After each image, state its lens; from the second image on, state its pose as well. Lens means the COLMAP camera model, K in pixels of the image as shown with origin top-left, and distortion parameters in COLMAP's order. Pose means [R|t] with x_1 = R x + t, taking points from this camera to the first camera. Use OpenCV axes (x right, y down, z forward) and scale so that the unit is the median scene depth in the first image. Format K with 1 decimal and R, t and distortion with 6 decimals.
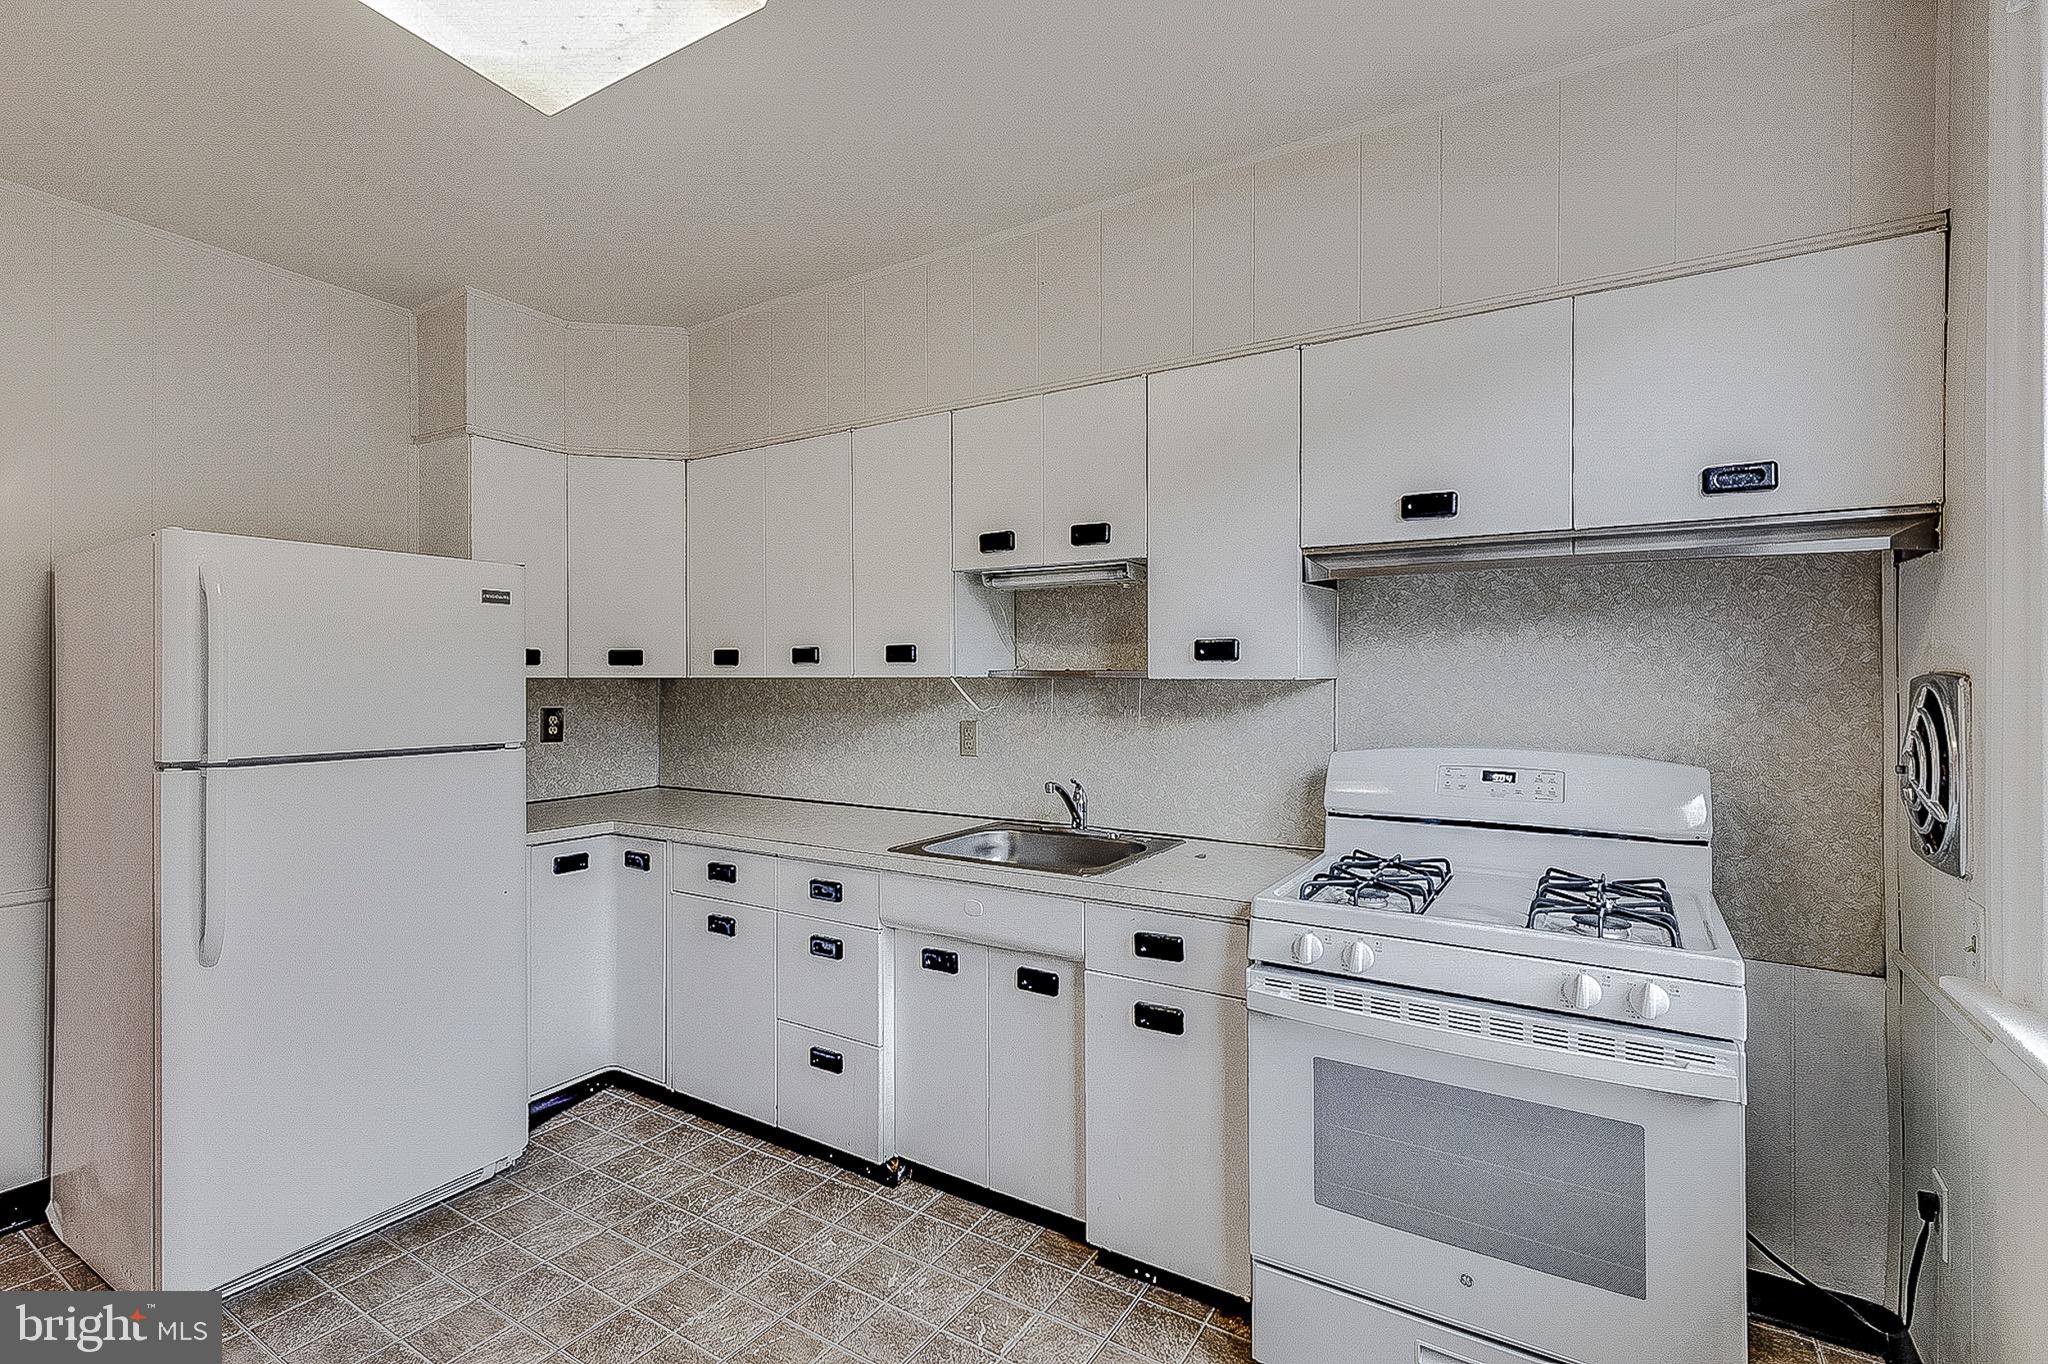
lens RADIAL K [[898.8, 0, 1074.2], [0, 898.8, 683.0], [0, 0, 1]] dist [-0.000771, -0.000127]
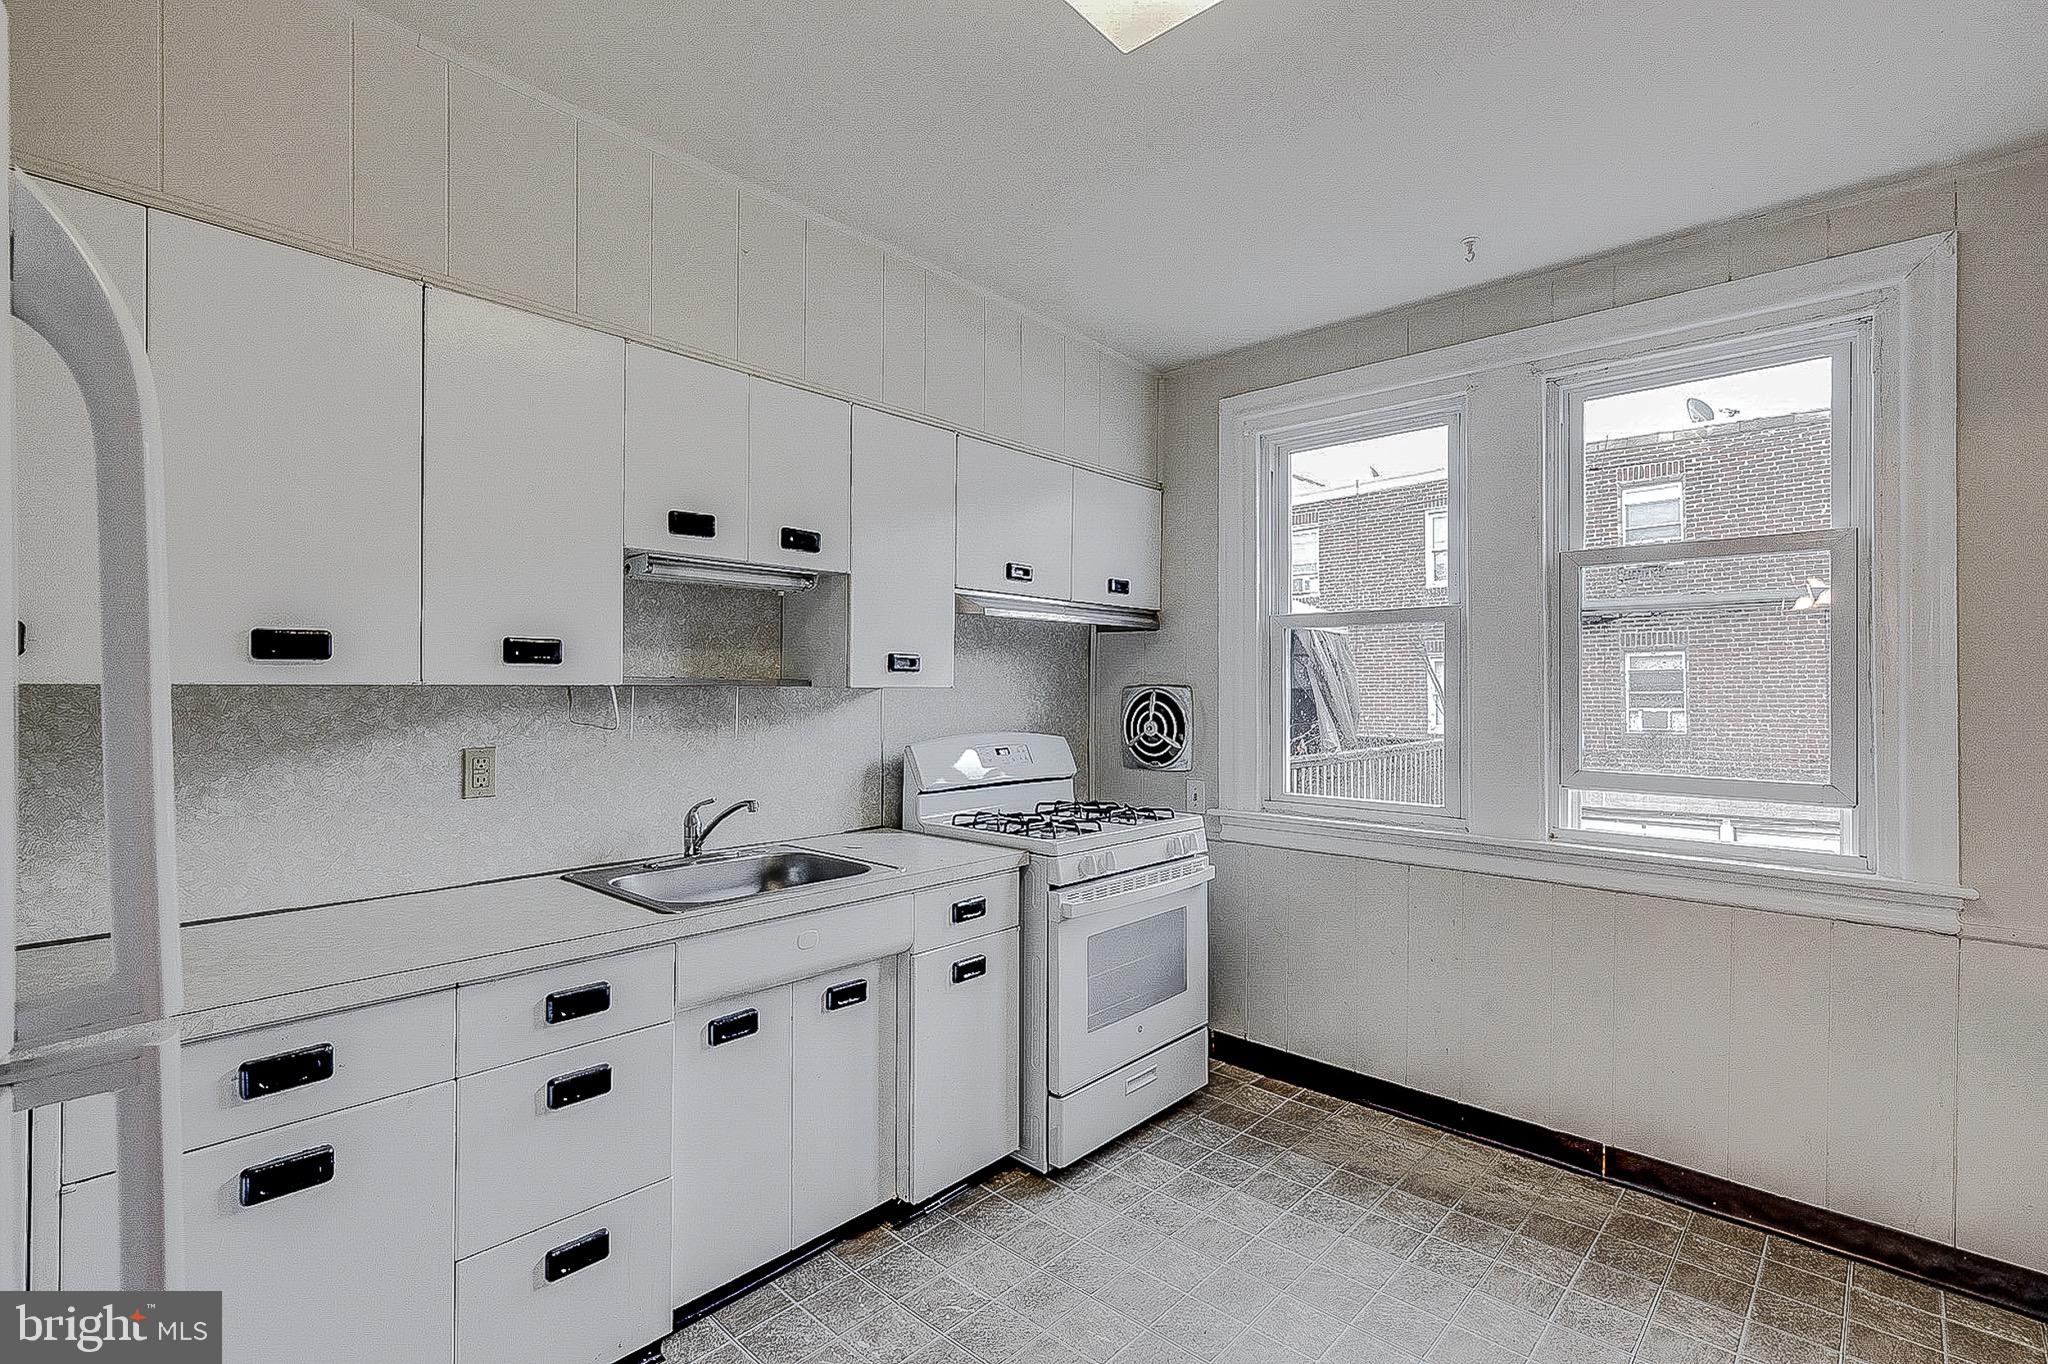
lens RADIAL K [[942.2, 0, 1031.8], [0, 942.2, 676.0], [0, 0, 1]] dist [-0.000514, -0.000216]
pose [[0.203931, 0.009219, 0.978942, -0.902225], [-0.000557, 0.999957, -0.009301, -0.007966], [-0.978985, 0.001352, 0.203927, 0.522861]]
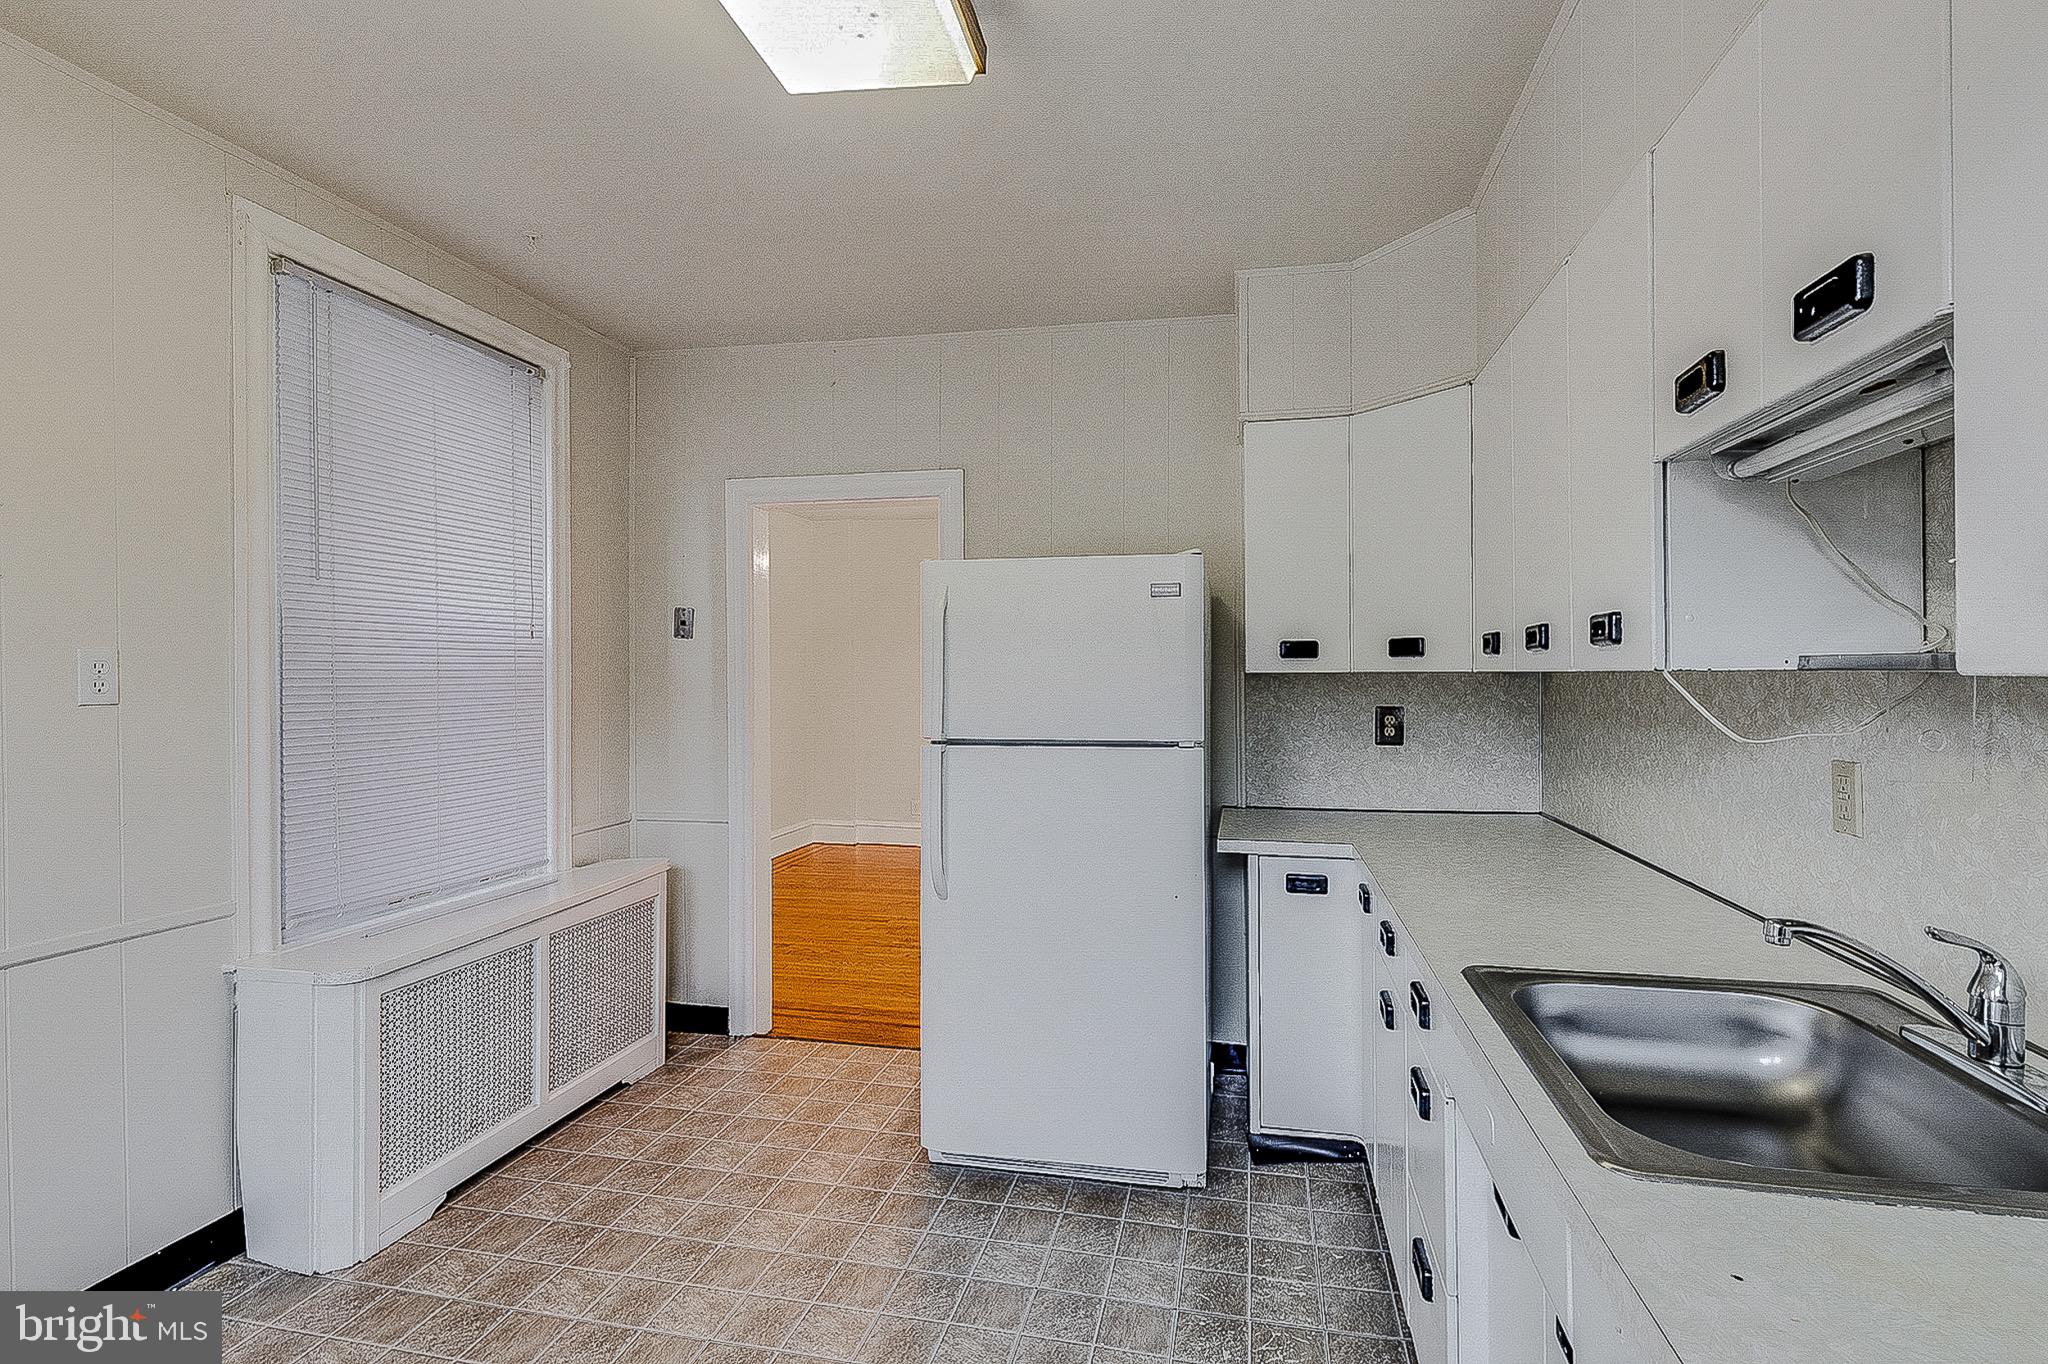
lens RADIAL K [[978.0, 0, 1024.0], [0, 978.0, 682.0], [0, 0, 1]] dist [0.000841, -0.000190]
pose [[0.308416, 0.007420, -0.951223, 0.300394], [-0.001265, 0.999972, 0.007390, -0.003423], [0.951251, -0.001076, 0.308416, 0.516729]]
